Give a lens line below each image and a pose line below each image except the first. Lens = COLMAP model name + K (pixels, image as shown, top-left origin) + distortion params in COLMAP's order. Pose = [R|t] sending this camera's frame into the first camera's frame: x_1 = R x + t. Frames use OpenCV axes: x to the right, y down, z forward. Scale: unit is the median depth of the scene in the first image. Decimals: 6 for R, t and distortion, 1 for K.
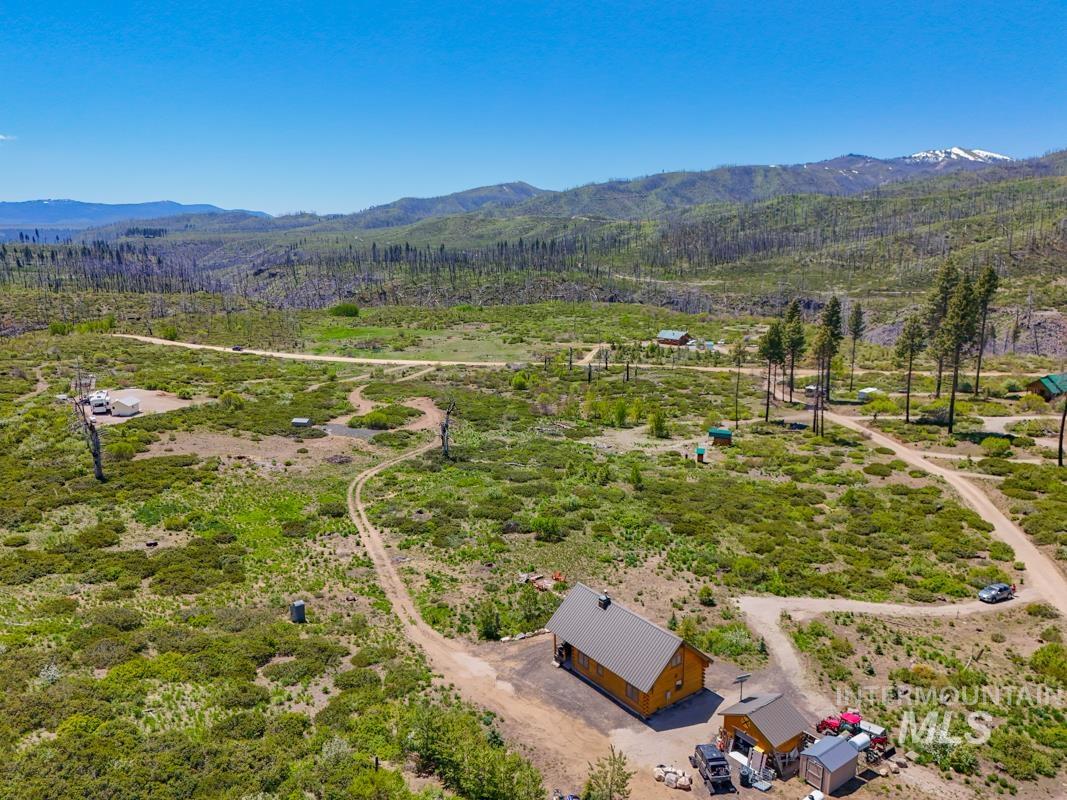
lens RADIAL K [[781.7, 0, 534.1], [0, 781.7, 398.5], [0, 0, 1]] dist [0.051870, -0.045722]
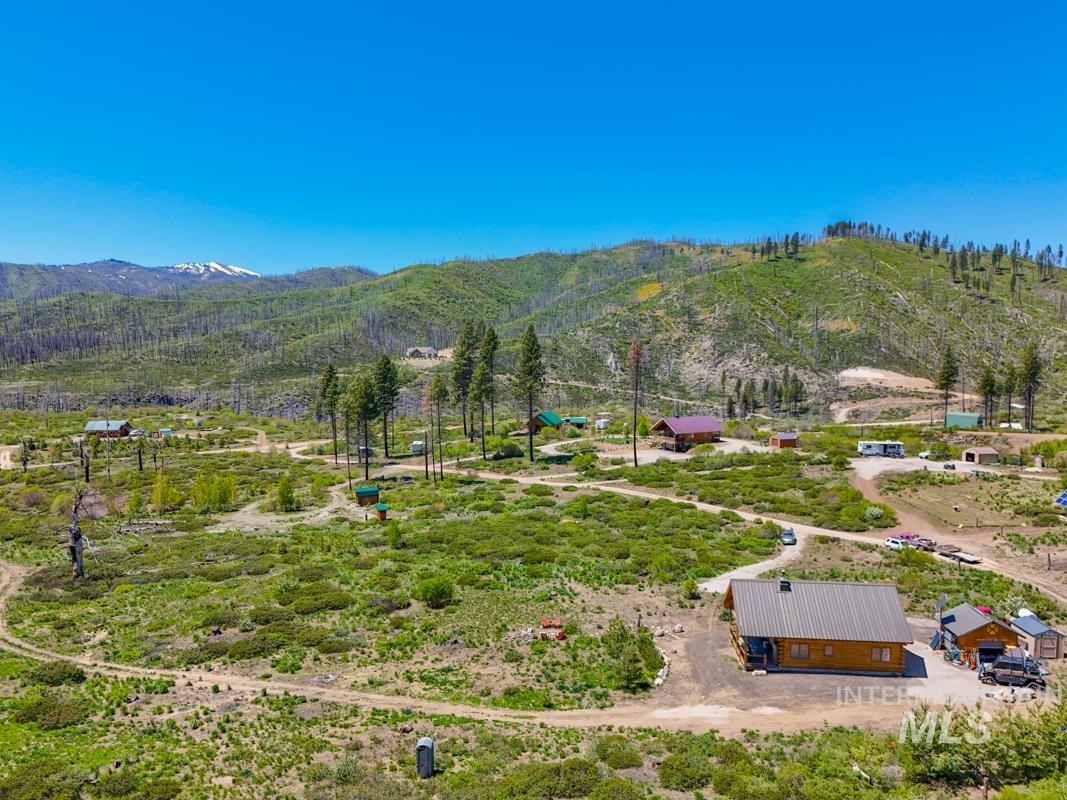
lens RADIAL K [[781.7, 0, 528.8], [0, 781.7, 404.2], [0, 0, 1]] dist [0.051870, -0.045722]
pose [[0.655722, -0.062552, 0.752407, -0.095612], [0.156463, 0.986186, -0.054370, 0.006927], [-0.738612, 0.153376, 0.656451, 0.072614]]
